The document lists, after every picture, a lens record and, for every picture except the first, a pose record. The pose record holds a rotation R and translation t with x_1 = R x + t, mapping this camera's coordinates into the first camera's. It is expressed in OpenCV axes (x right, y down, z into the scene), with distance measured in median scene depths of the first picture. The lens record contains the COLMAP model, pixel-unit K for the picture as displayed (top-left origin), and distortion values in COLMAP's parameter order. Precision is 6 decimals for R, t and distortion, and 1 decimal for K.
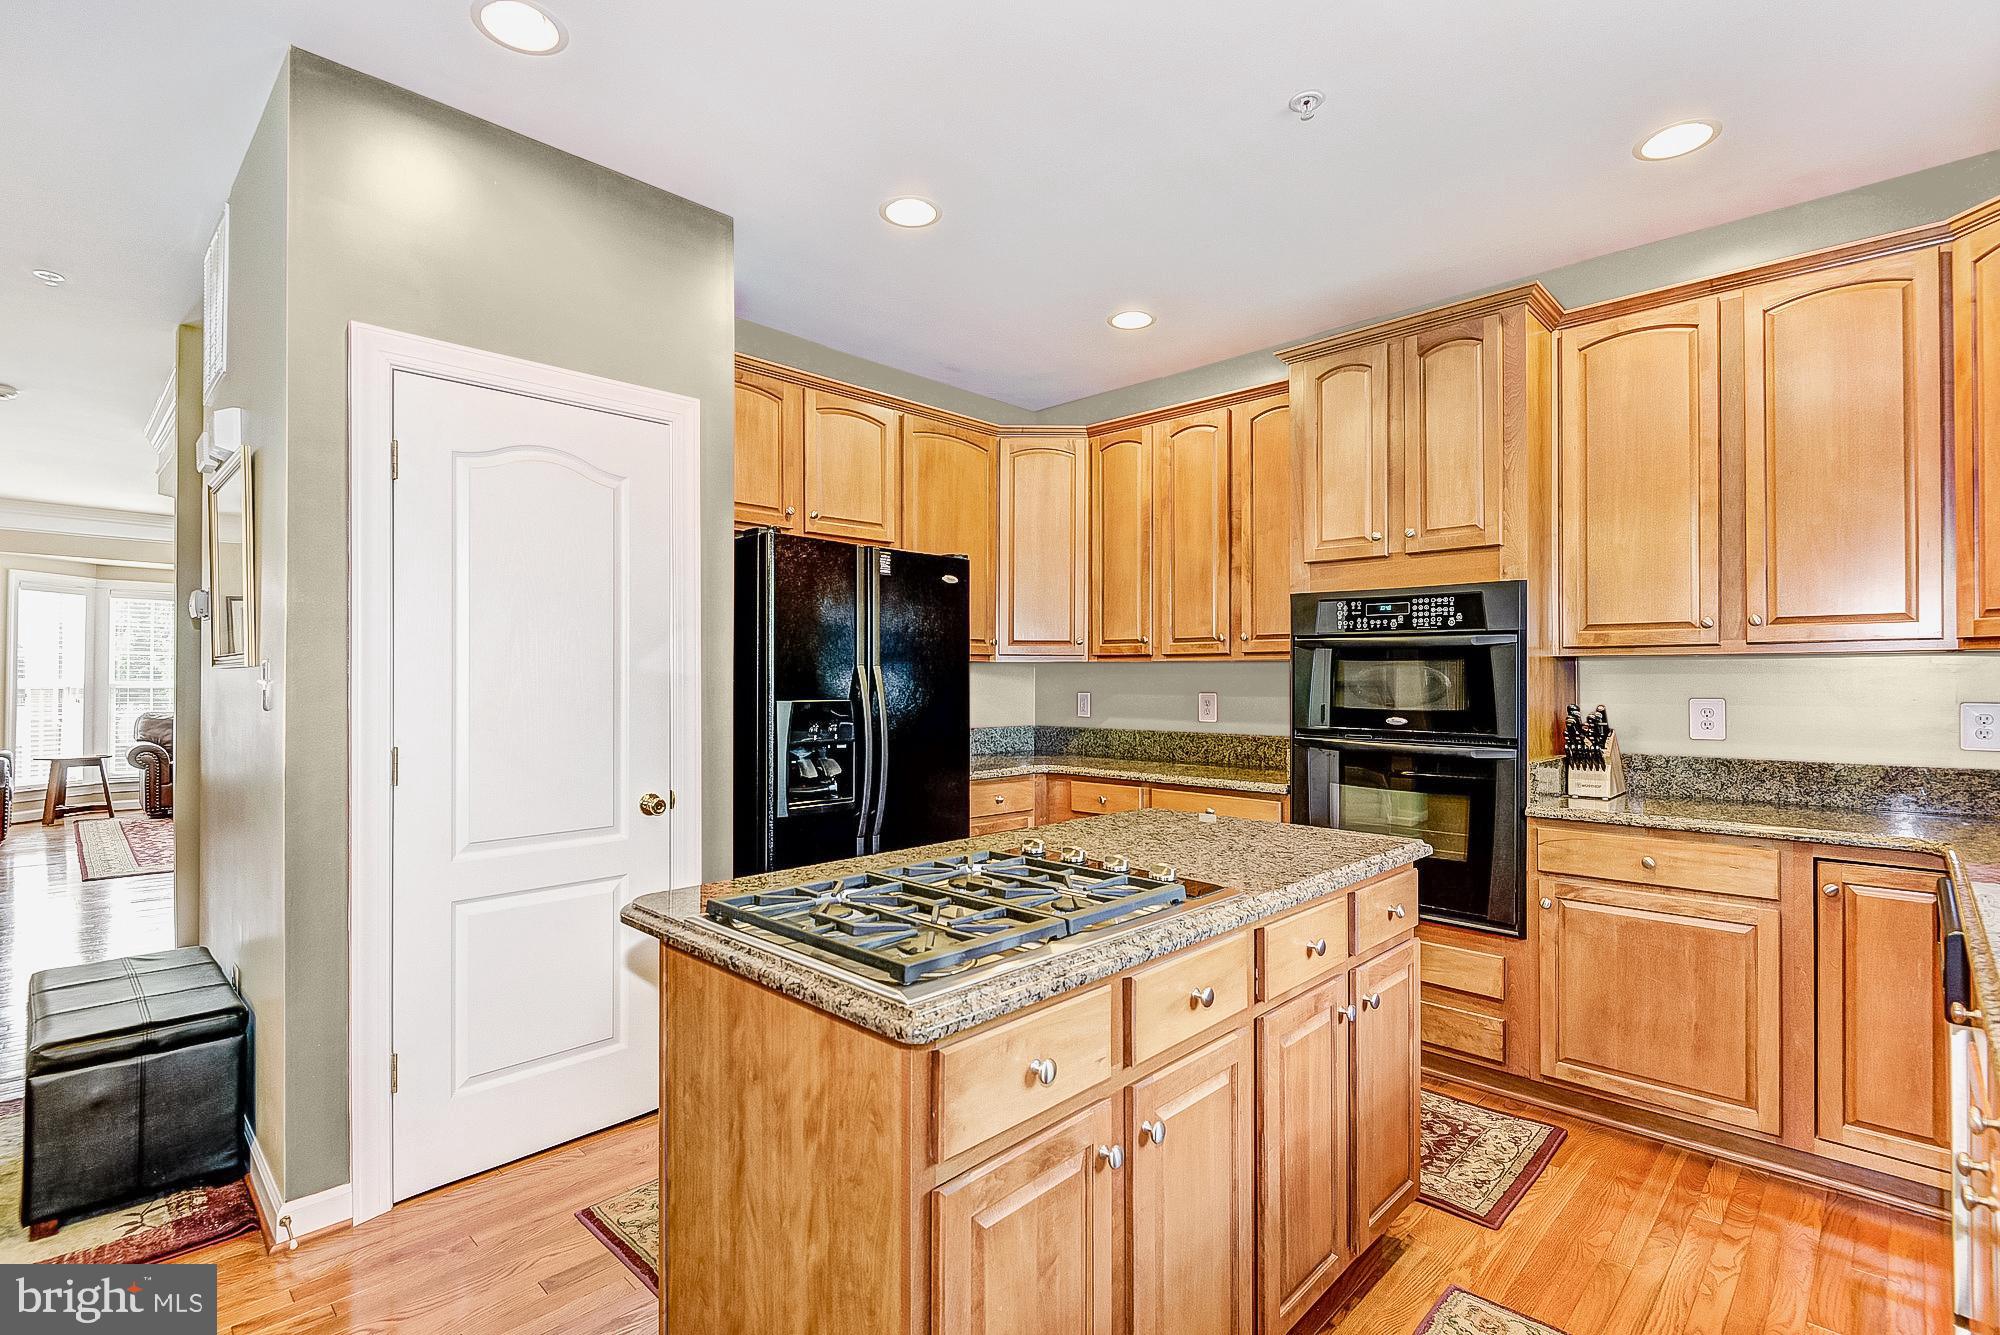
lens RADIAL K [[930.8, 0, 1001.6], [0, 930.8, 663.4], [0, 0, 1]] dist [0.002970, -0.002944]
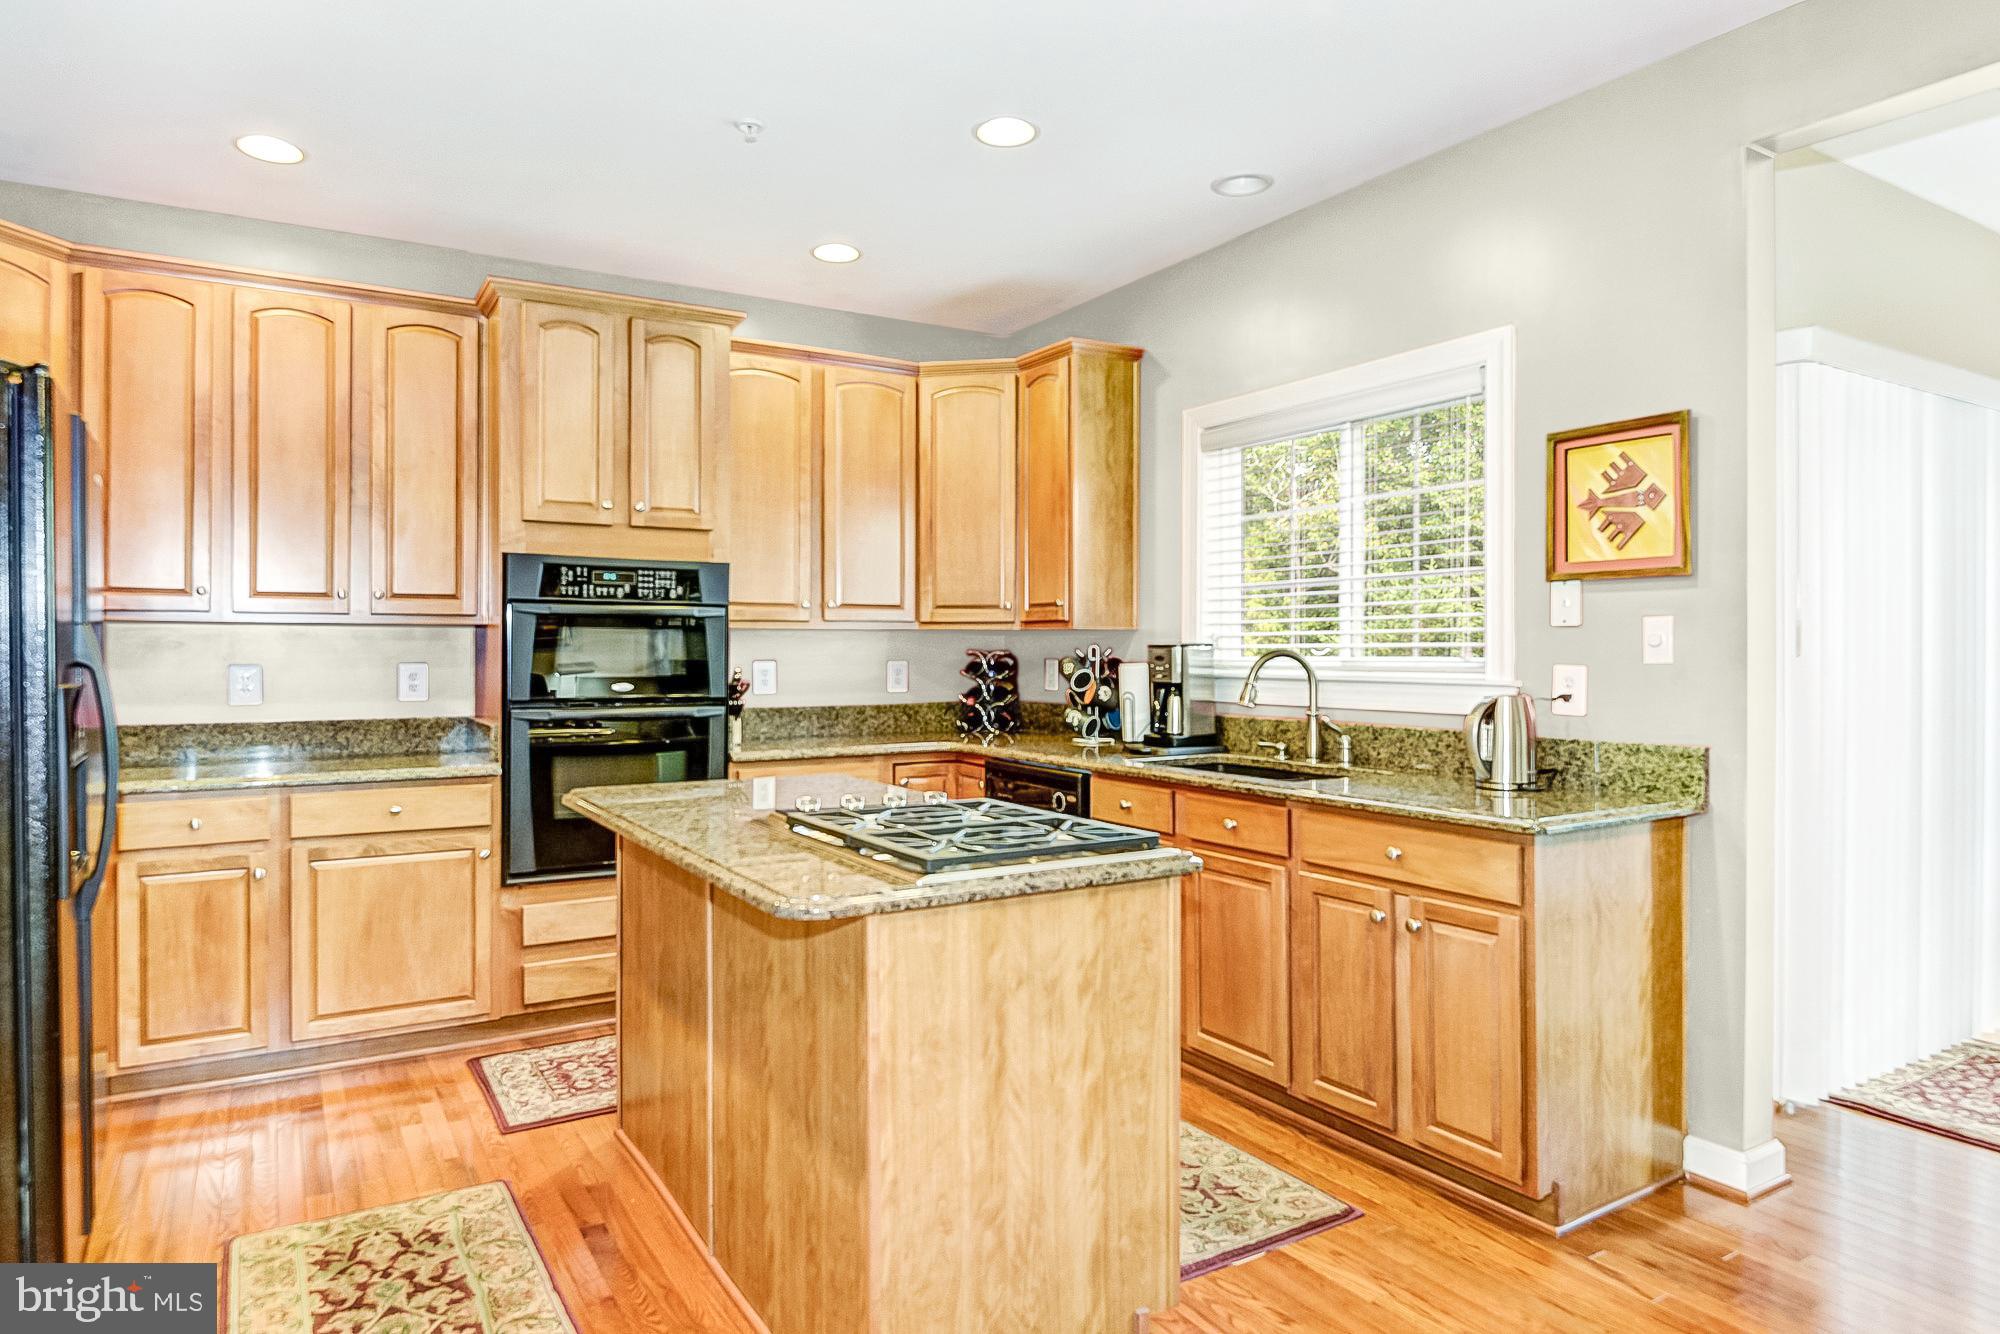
lens RADIAL K [[1151.9, 0, 994.6], [0, 1151.9, 656.2], [0, 0, 1]] dist [-0.010248, -0.000413]
pose [[0.255761, -0.008035, 0.966707, -0.723874], [-0.014766, 0.999816, 0.012217, 0.006031], [-0.966627, -0.017399, 0.255596, 0.287987]]
